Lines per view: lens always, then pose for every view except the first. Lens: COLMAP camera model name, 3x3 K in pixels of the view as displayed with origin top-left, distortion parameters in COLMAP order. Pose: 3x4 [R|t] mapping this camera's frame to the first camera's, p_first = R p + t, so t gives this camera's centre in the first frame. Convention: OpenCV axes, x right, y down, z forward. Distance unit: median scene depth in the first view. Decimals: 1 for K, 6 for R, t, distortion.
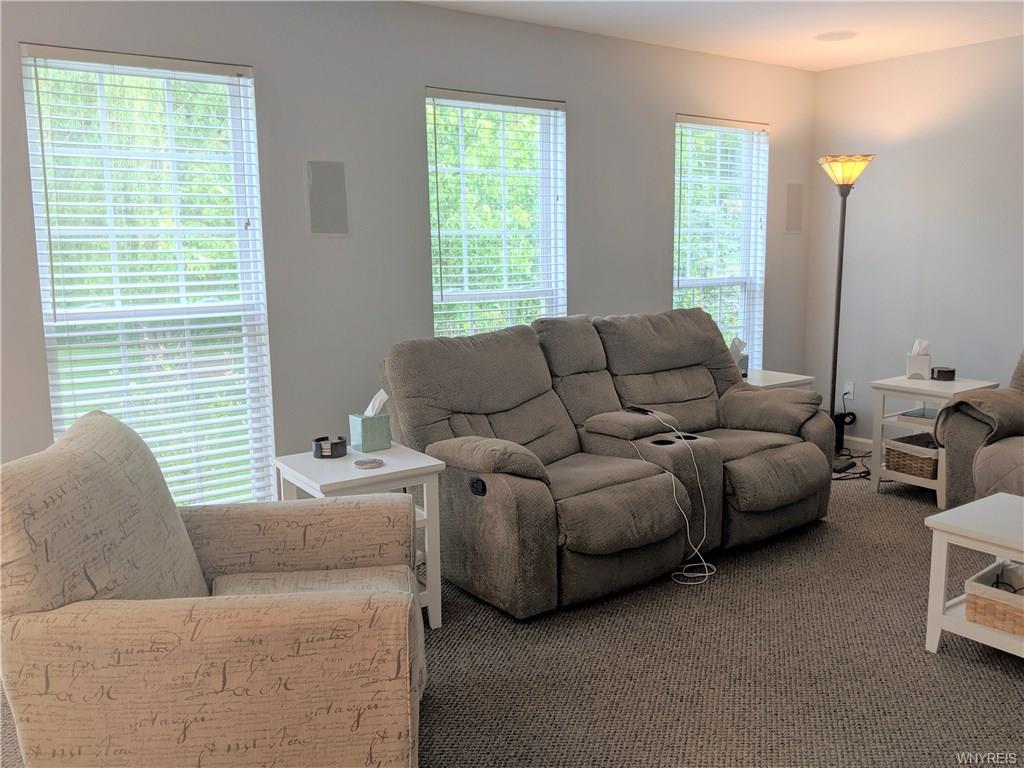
lens RADIAL K [[862.1, 0, 512.0], [0, 862.1, 384.0], [0, 0, 1]] dist [-0.003153, 0.001351]
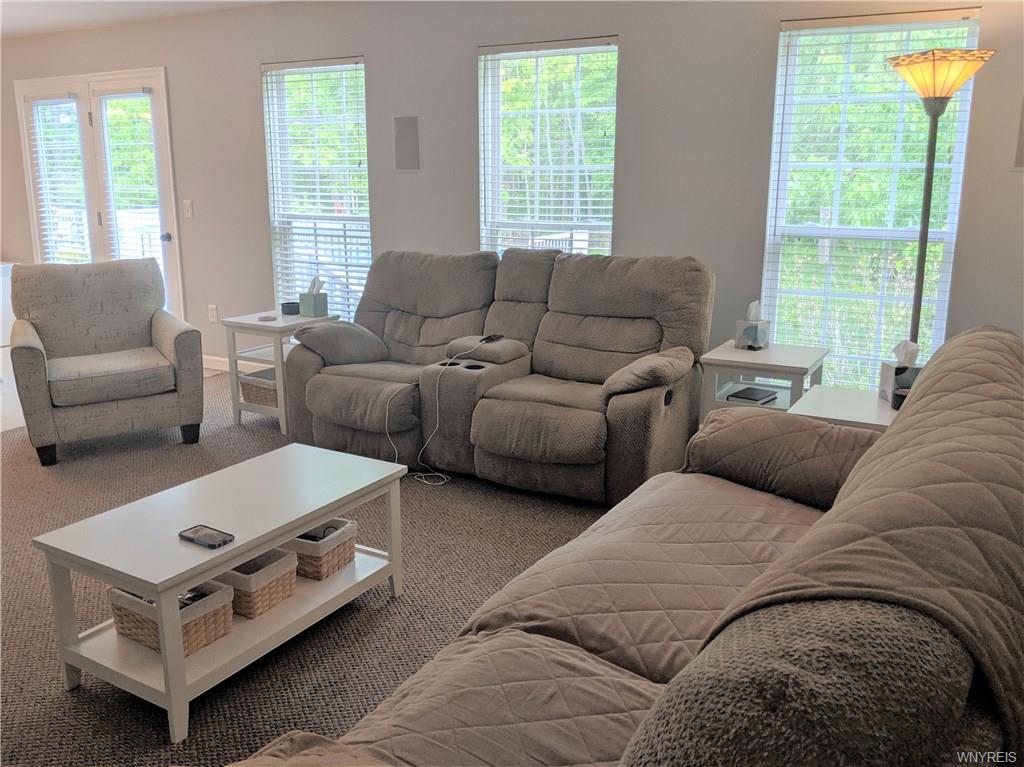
lens RADIAL K [[862.1, 0, 512.0], [0, 862.1, 383.5], [0, 0, 1]] dist [-0.003153, 0.001351]
pose [[0.419530, 0.231681, -0.877678, 0.972068], [-0.143740, 0.971637, 0.187776, -0.105866], [0.896289, 0.047379, 0.440933, 0.471609]]
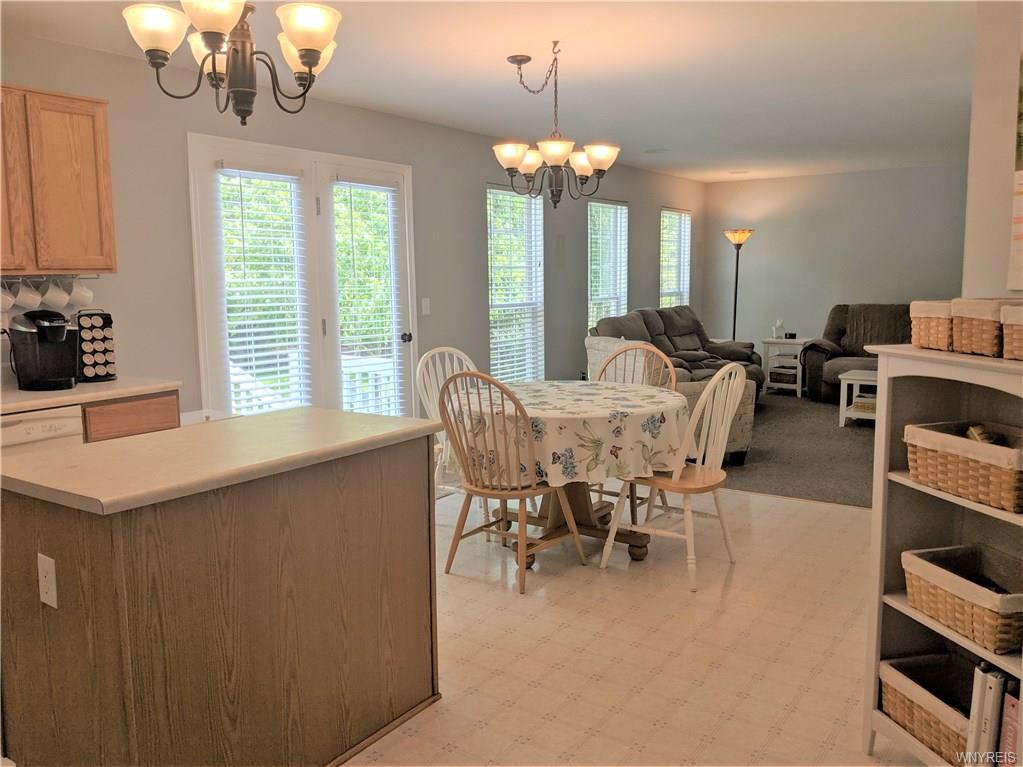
lens RADIAL K [[824.4, 0, 498.5], [0, 824.4, 381.9], [0, 0, 1]] dist [0.063221, -0.106303]
pose [[0.947211, -0.039786, 0.318133, -0.841228], [0.049766, 0.998489, -0.023304, 0.115665], [-0.316725, 0.037906, 0.947760, -0.694014]]
